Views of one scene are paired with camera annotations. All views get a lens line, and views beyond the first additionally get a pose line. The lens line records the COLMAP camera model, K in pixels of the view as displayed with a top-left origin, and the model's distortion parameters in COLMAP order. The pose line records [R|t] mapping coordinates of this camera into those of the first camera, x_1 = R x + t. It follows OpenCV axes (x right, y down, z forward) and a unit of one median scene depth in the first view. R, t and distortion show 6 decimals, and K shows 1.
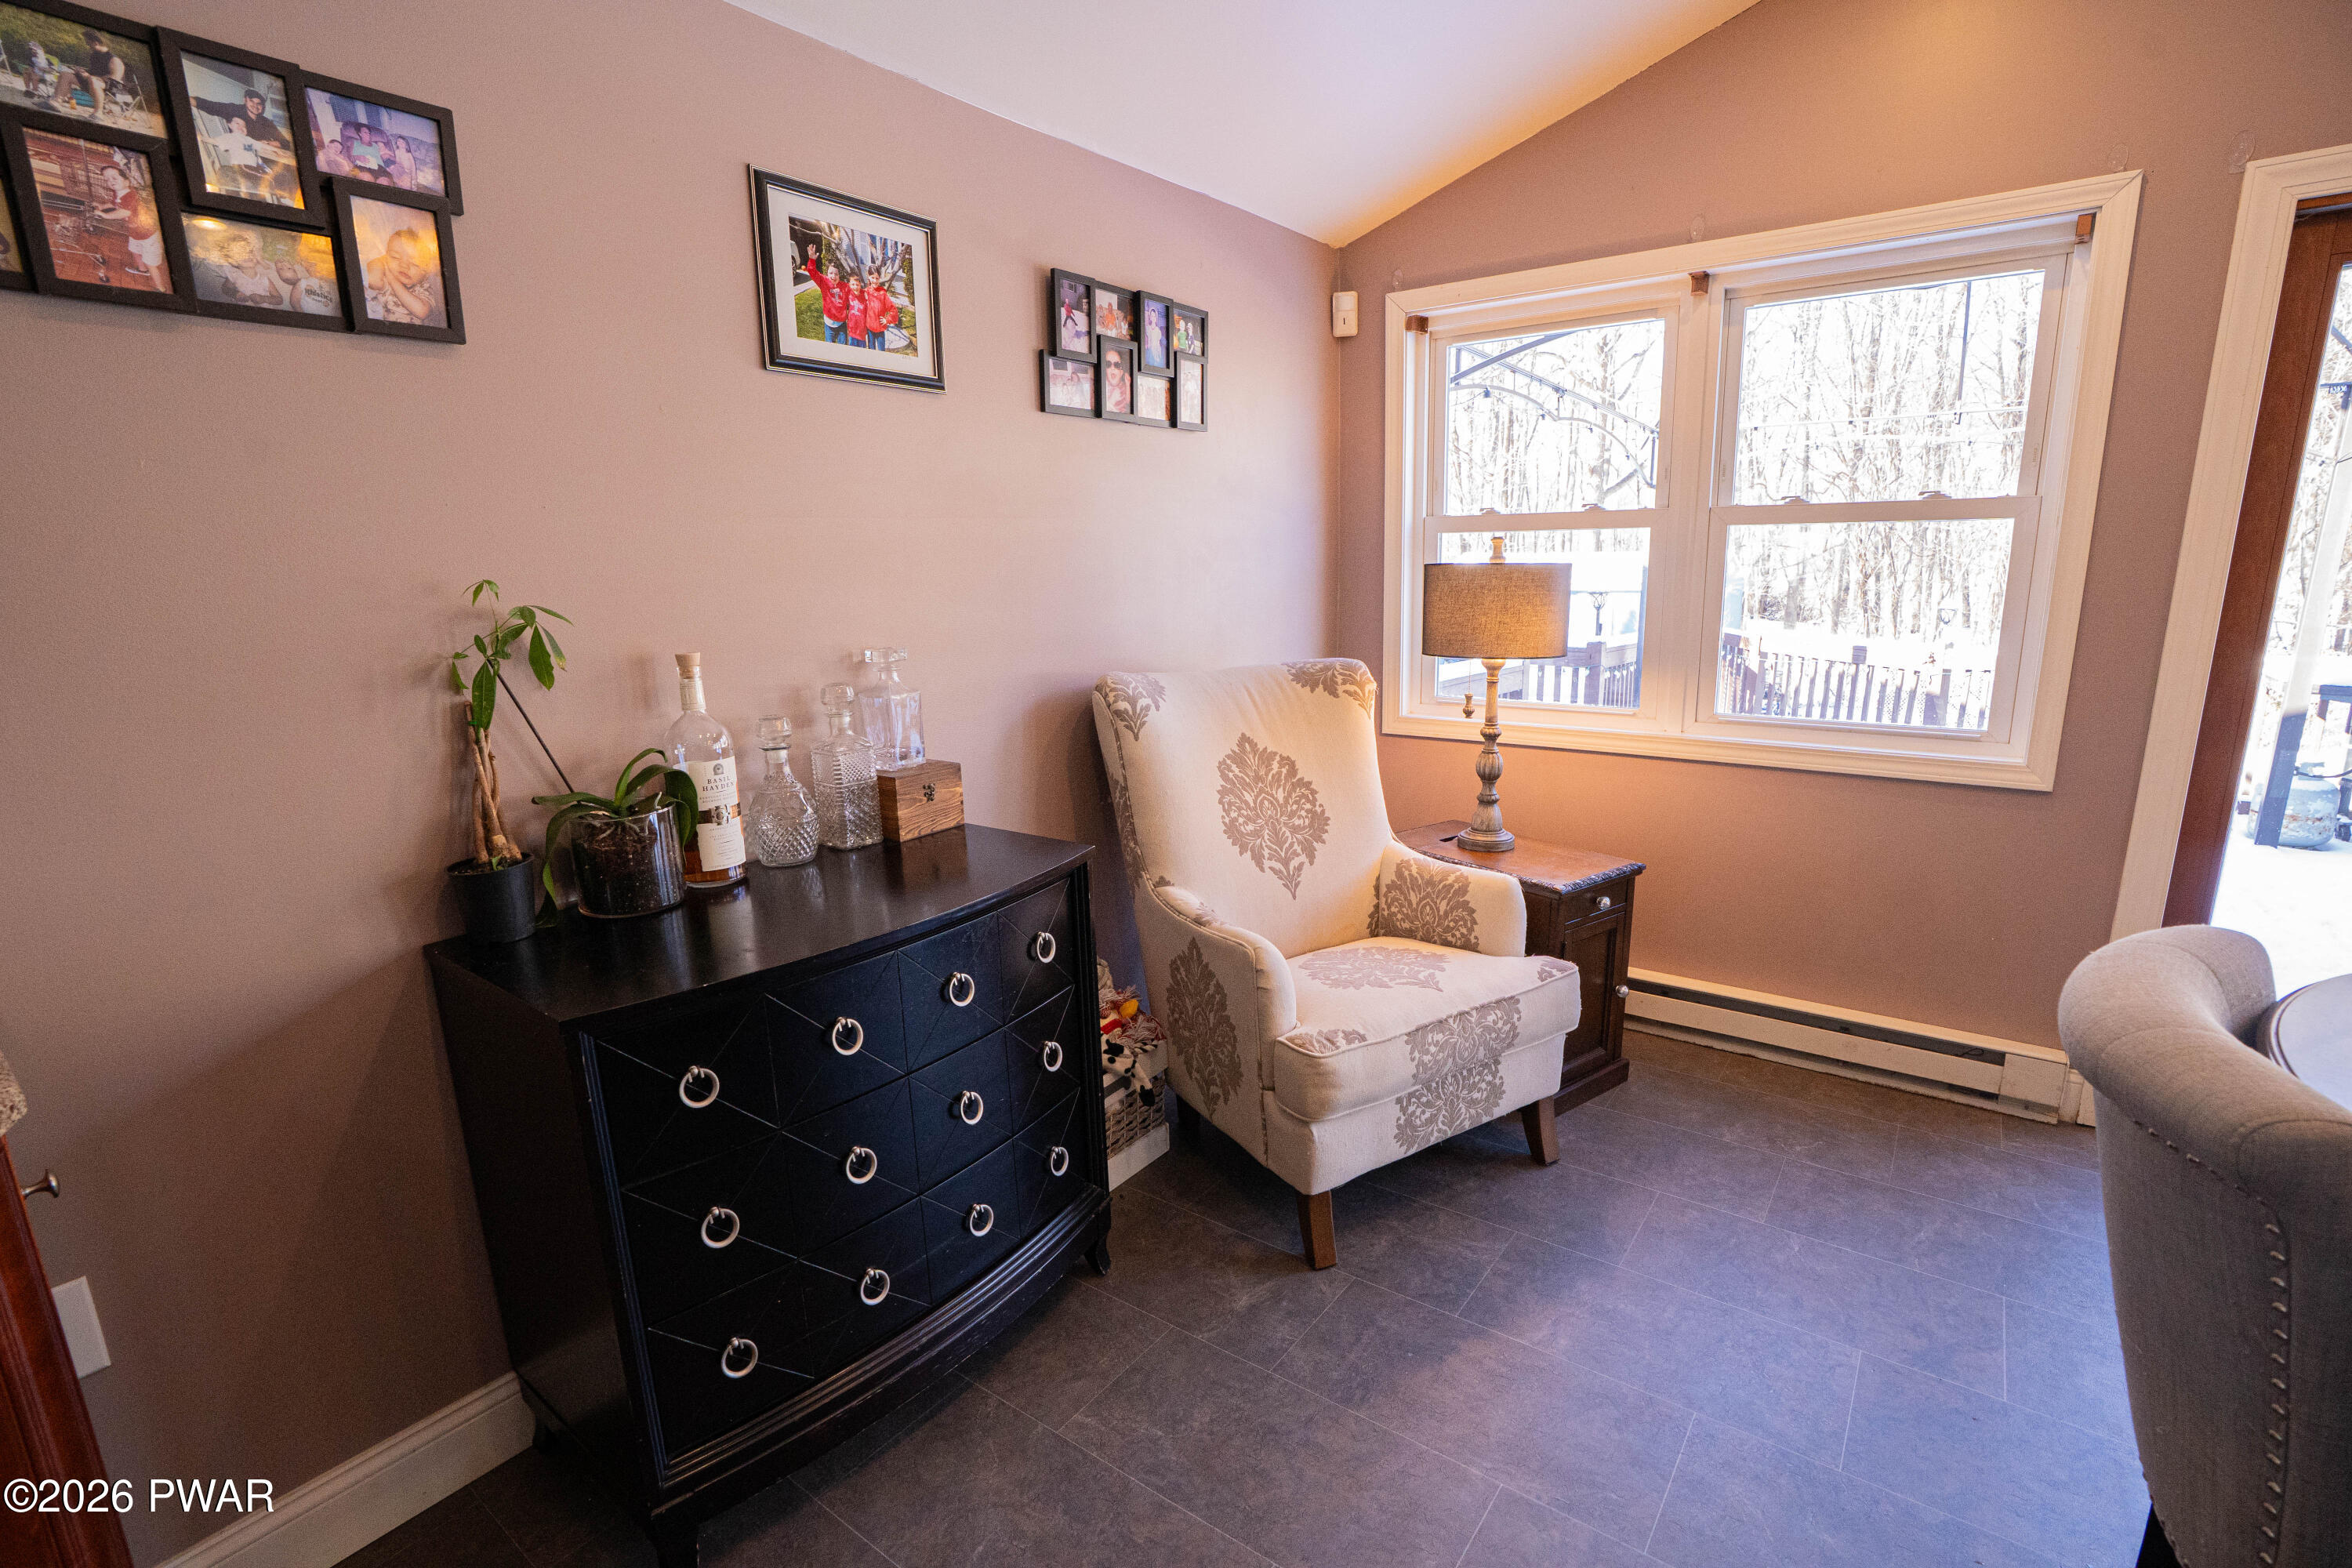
lens RADIAL K [[1089.1, 0, 1169.0], [0, 1089.1, 797.6], [0, 0, 1]] dist [-0.072300, 0.027289]
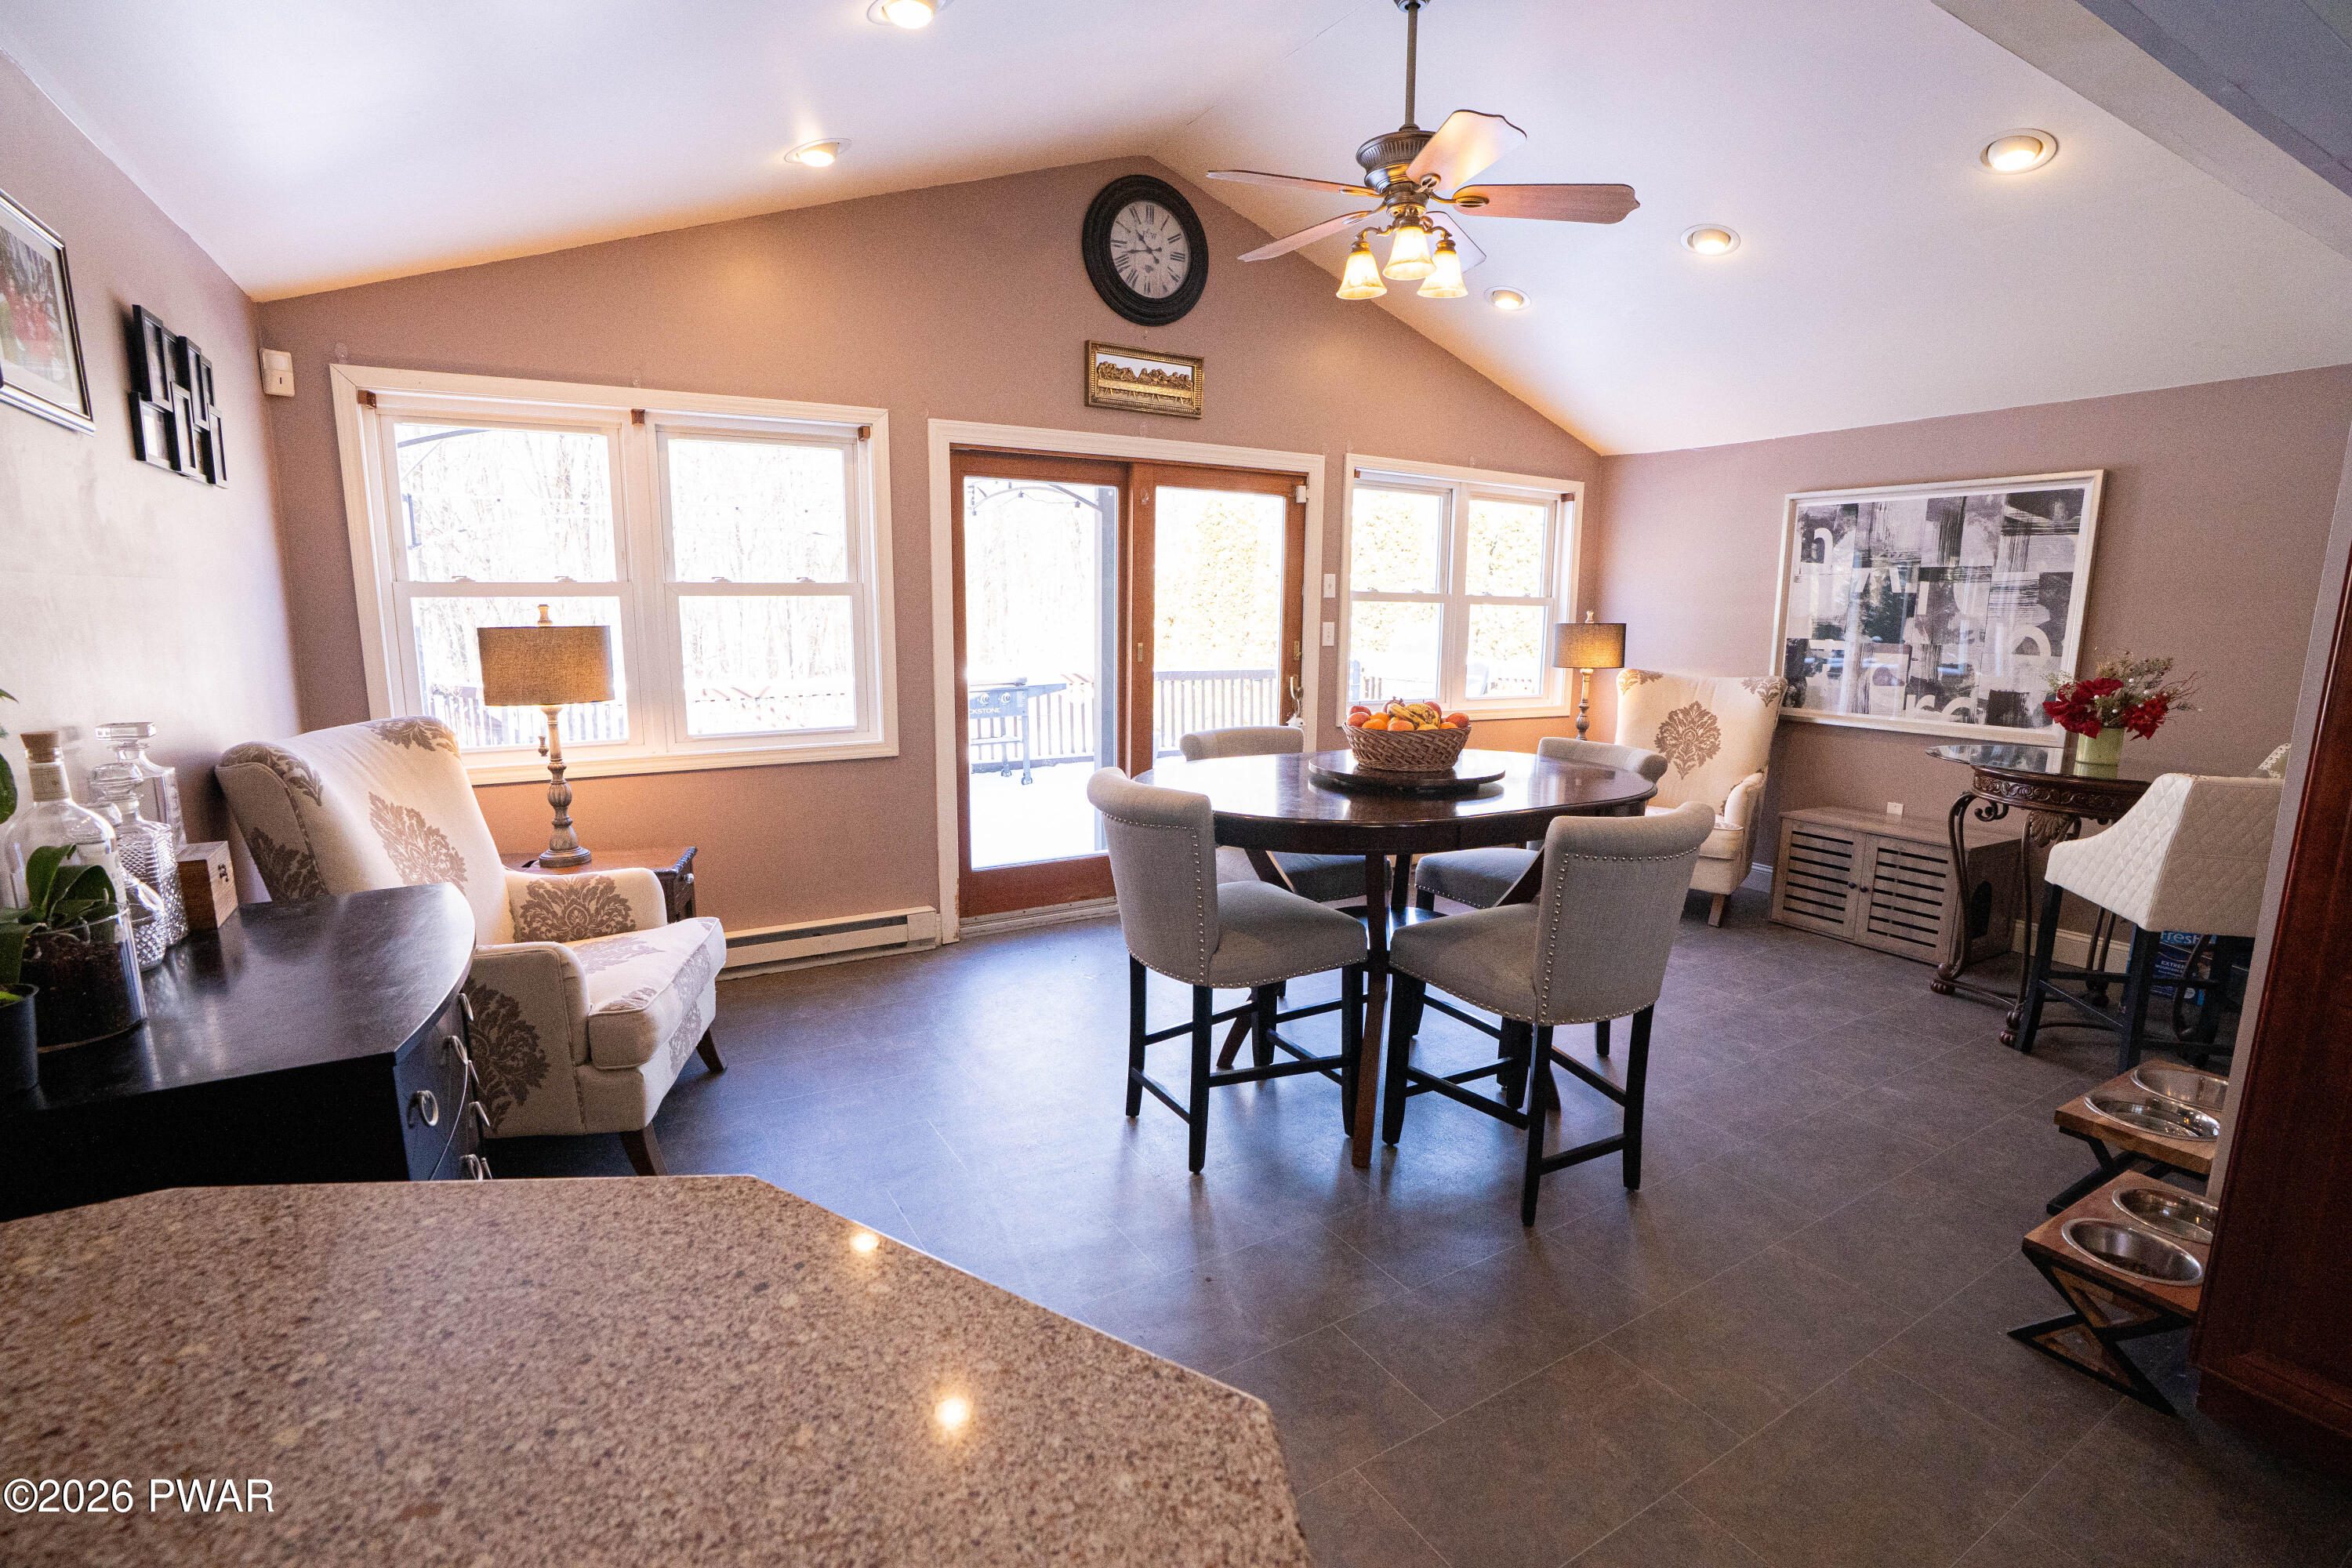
lens RADIAL K [[1087.1, 0, 1173.8], [0, 1087.1, 796.5], [0, 0, 1]] dist [-0.068748, 0.026288]
pose [[0.370858, -0.138180, 0.918352, -0.591224], [0.182708, 0.980399, 0.073733, 0.010707], [-0.910540, 0.140446, 0.388835, -0.078637]]
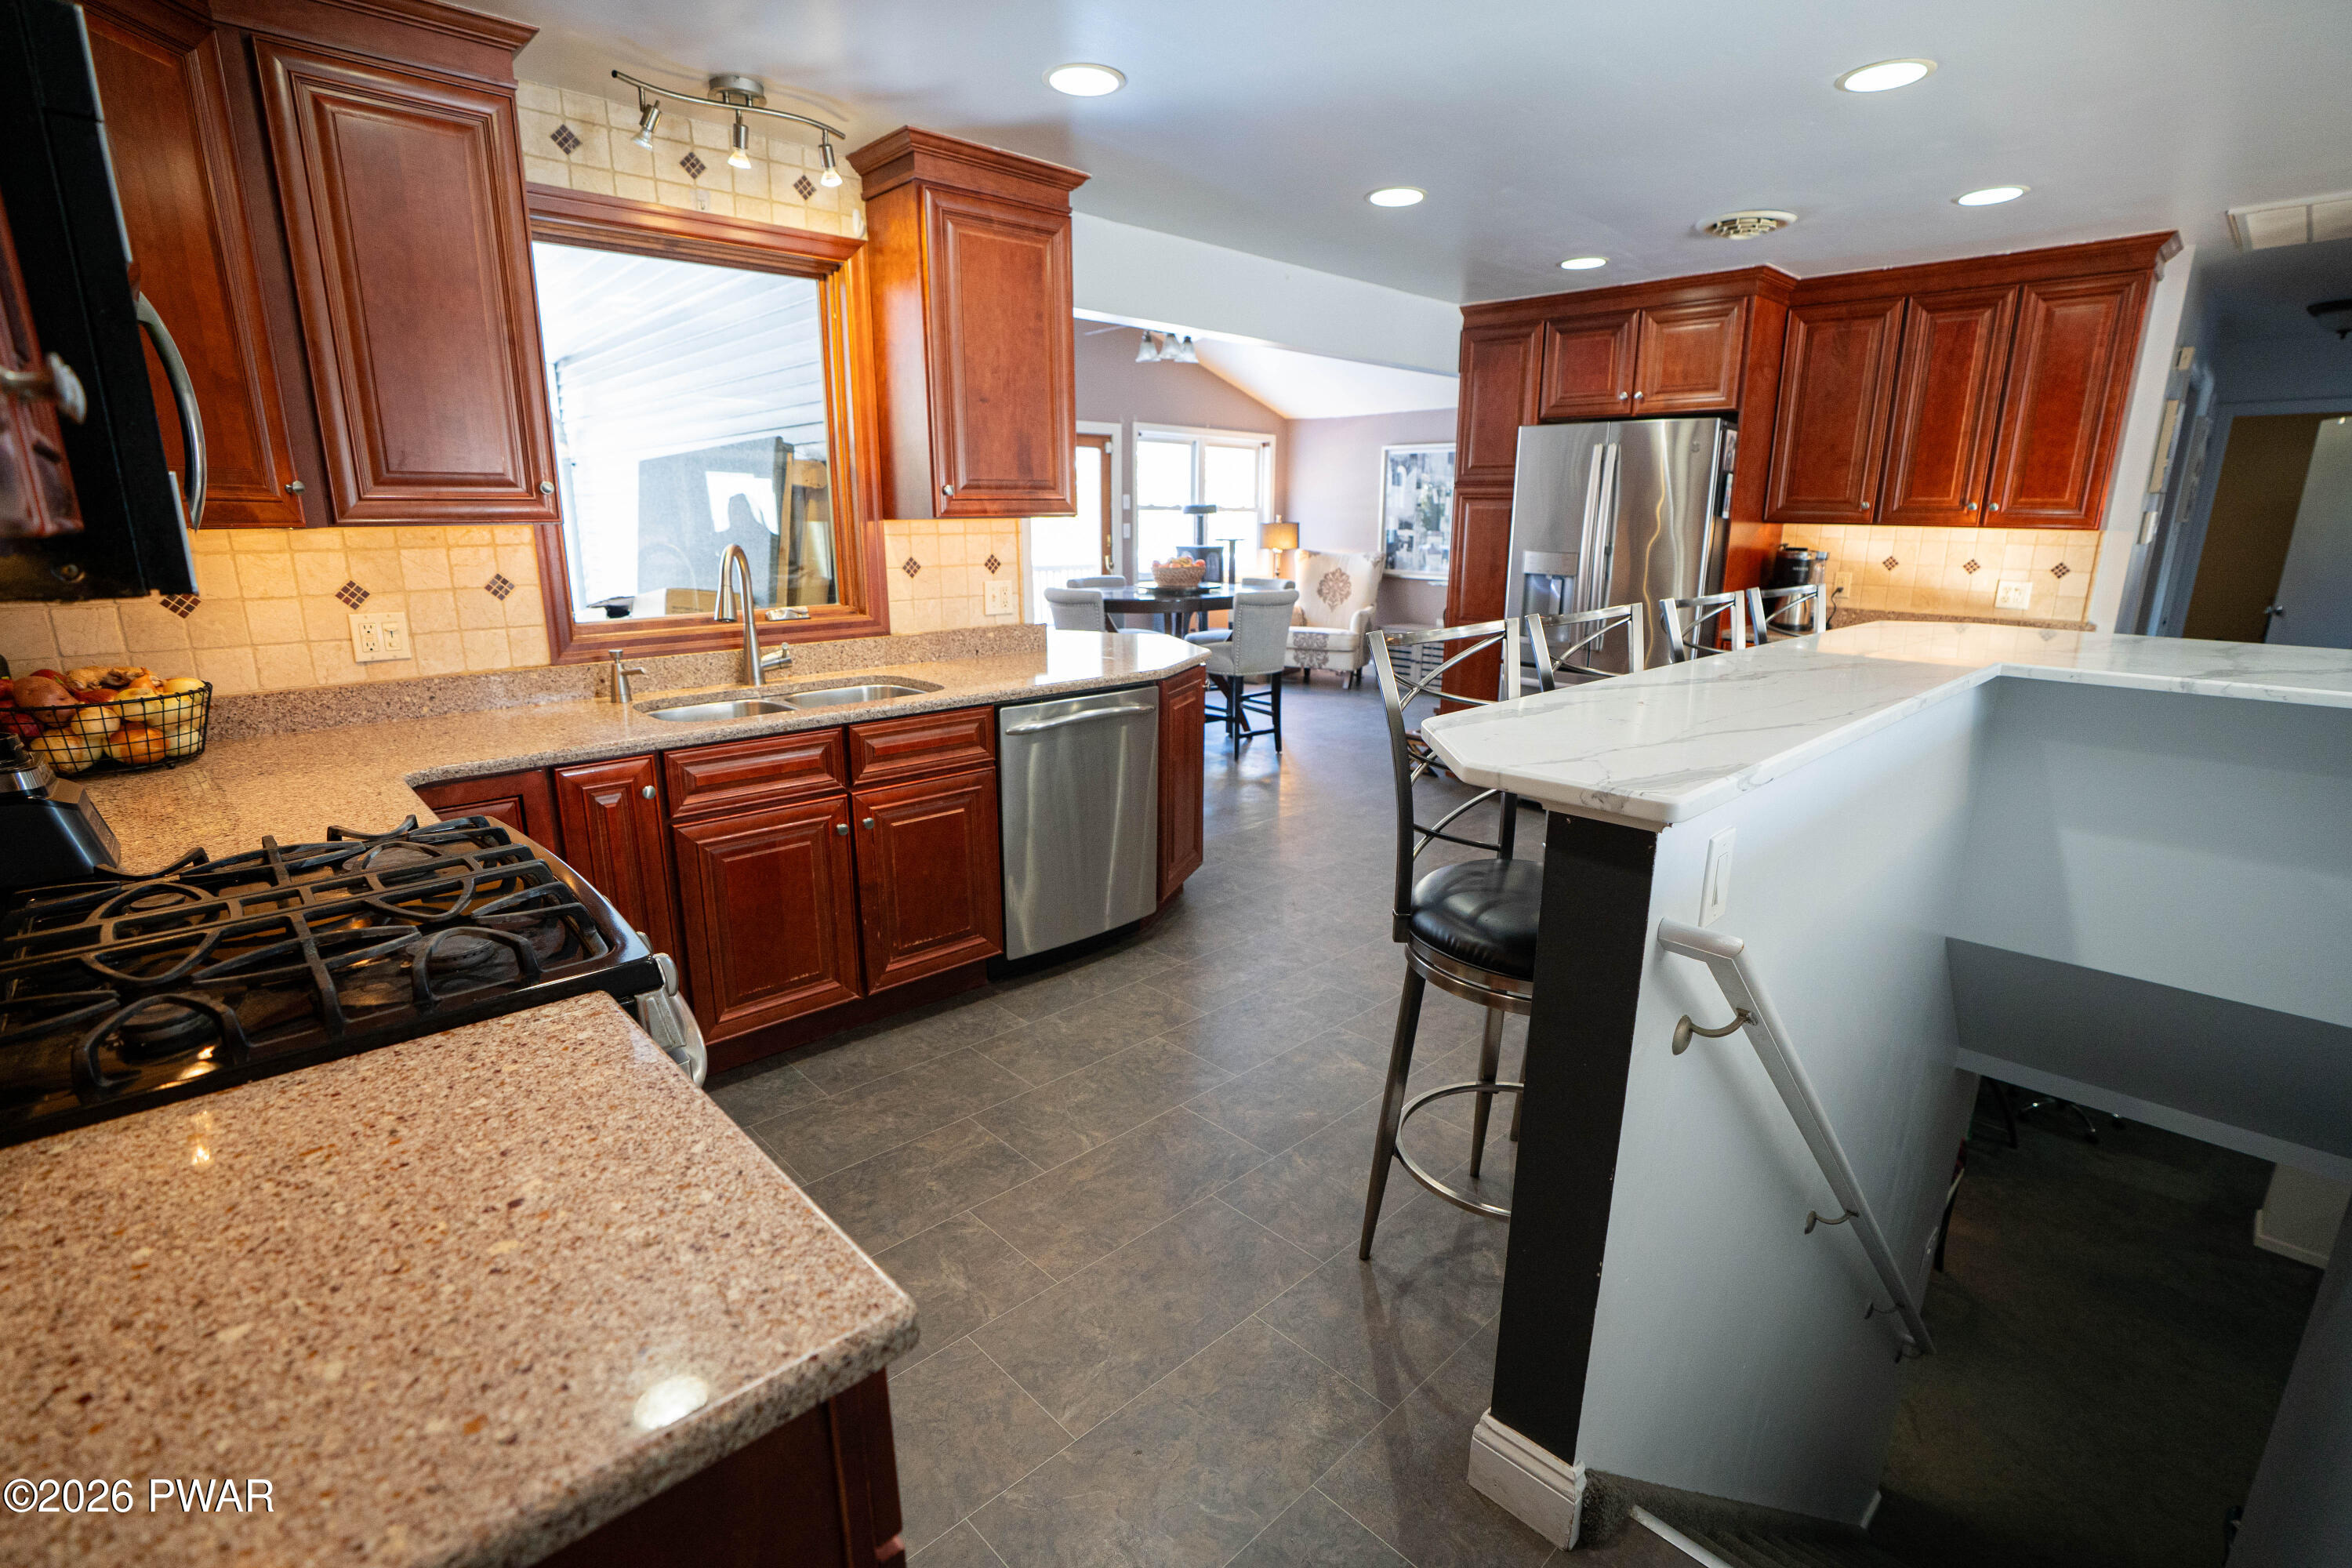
lens RADIAL K [[1087.1, 0, 1173.8], [0, 1087.1, 796.5], [0, 0, 1]] dist [-0.068748, 0.026288]
pose [[0.156968, -0.227078, 0.961143, -2.069396], [0.204514, 0.959586, 0.193310, 0.091887], [-0.966196, 0.166224, 0.197065, -0.278529]]
